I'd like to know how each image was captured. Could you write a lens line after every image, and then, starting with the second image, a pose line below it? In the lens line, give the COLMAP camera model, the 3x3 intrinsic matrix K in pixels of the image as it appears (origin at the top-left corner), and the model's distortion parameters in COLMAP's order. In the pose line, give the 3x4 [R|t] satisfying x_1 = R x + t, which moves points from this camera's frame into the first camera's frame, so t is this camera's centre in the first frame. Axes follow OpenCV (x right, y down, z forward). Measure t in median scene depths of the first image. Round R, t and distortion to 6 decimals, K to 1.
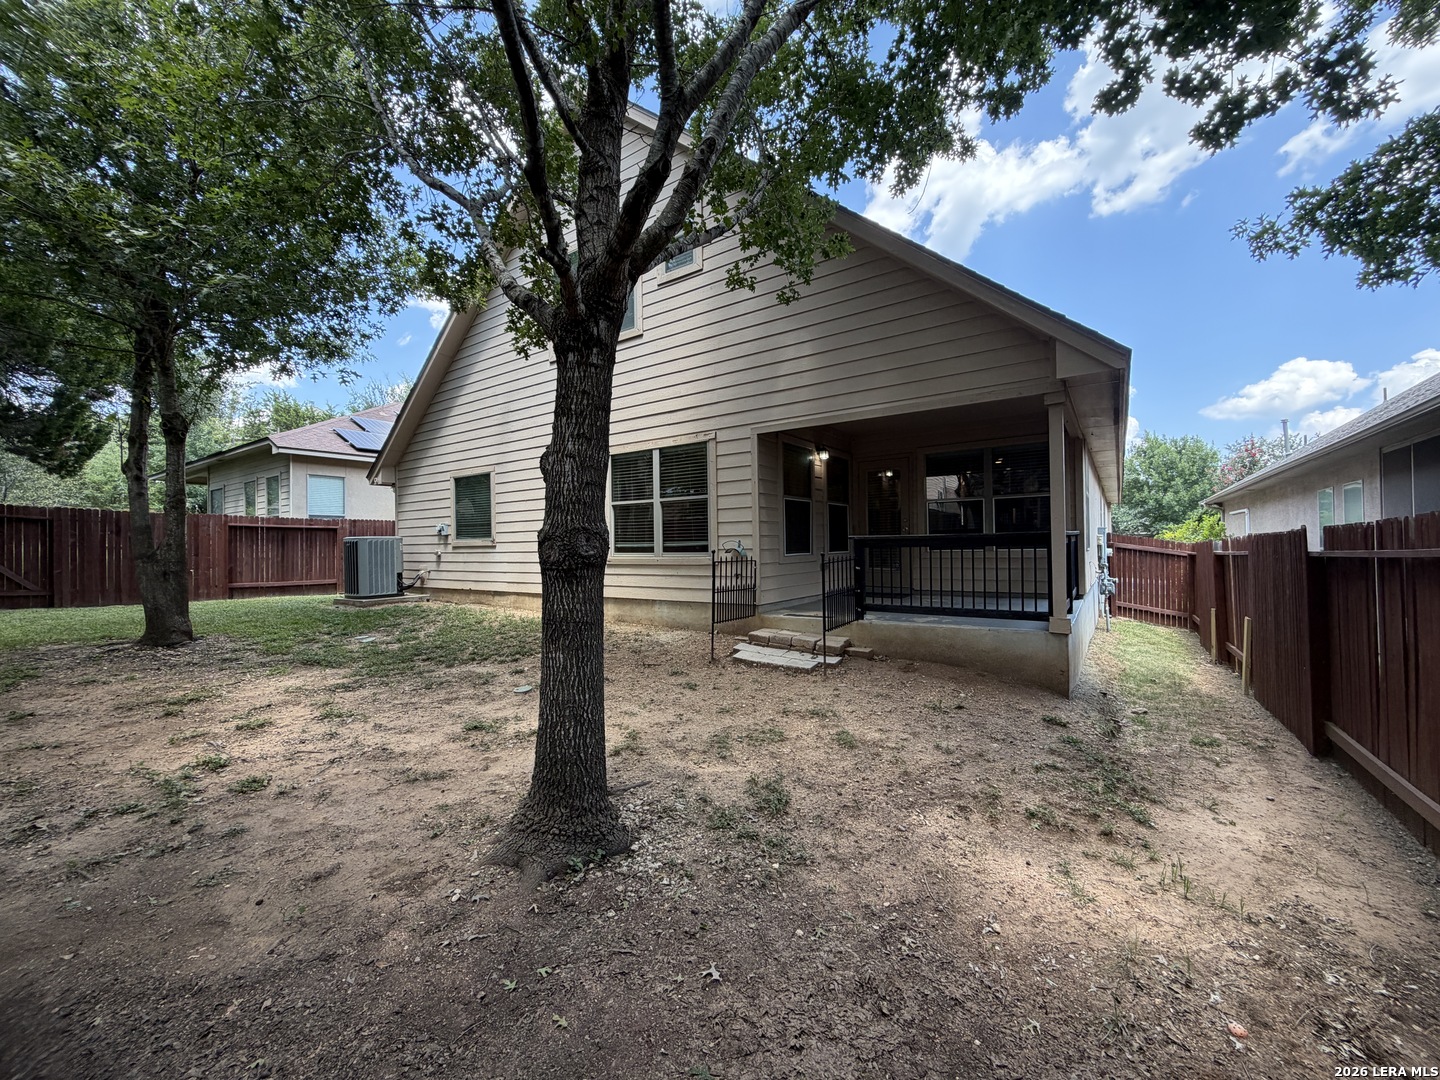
lens RADIAL K [[577.1, 0, 718.2], [0, 577.1, 541.6], [0, 0, 1]] dist [0.006625, 0.000397]
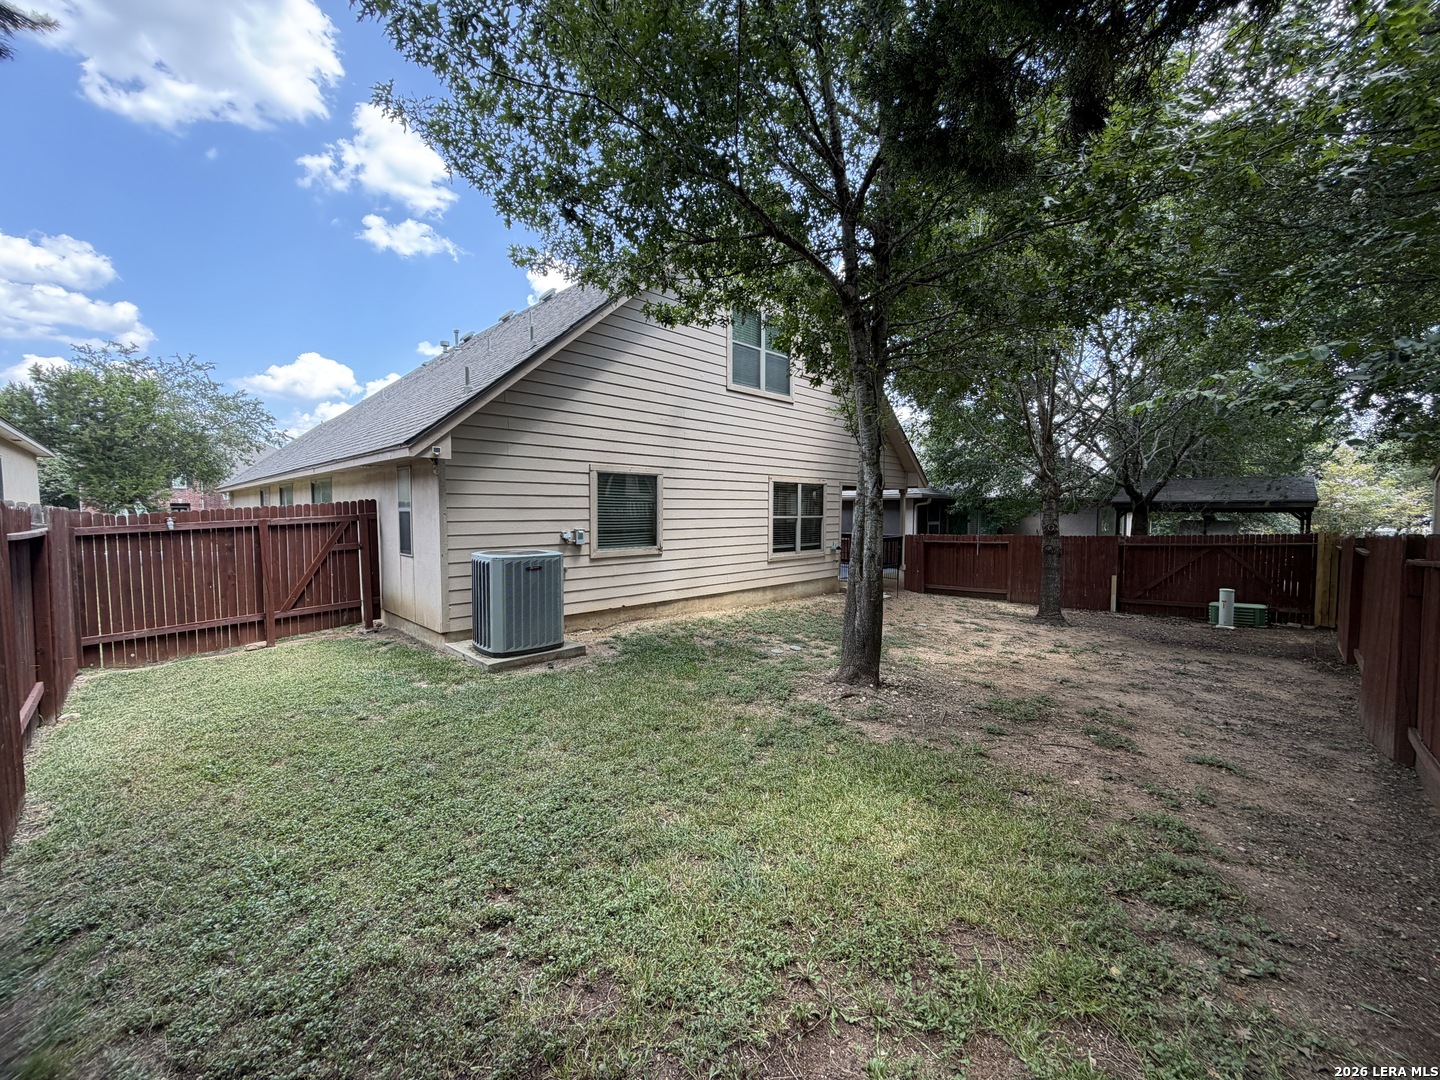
lens RADIAL K [[577.1, 0, 720.5], [0, 577.1, 539.7], [0, 0, 1]] dist [0.006625, 0.000397]
pose [[0.165181, -0.036131, 0.985601, -1.281151], [-0.011559, 0.999189, 0.038566, -0.052386], [-0.986196, -0.017763, 0.164629, 0.739218]]
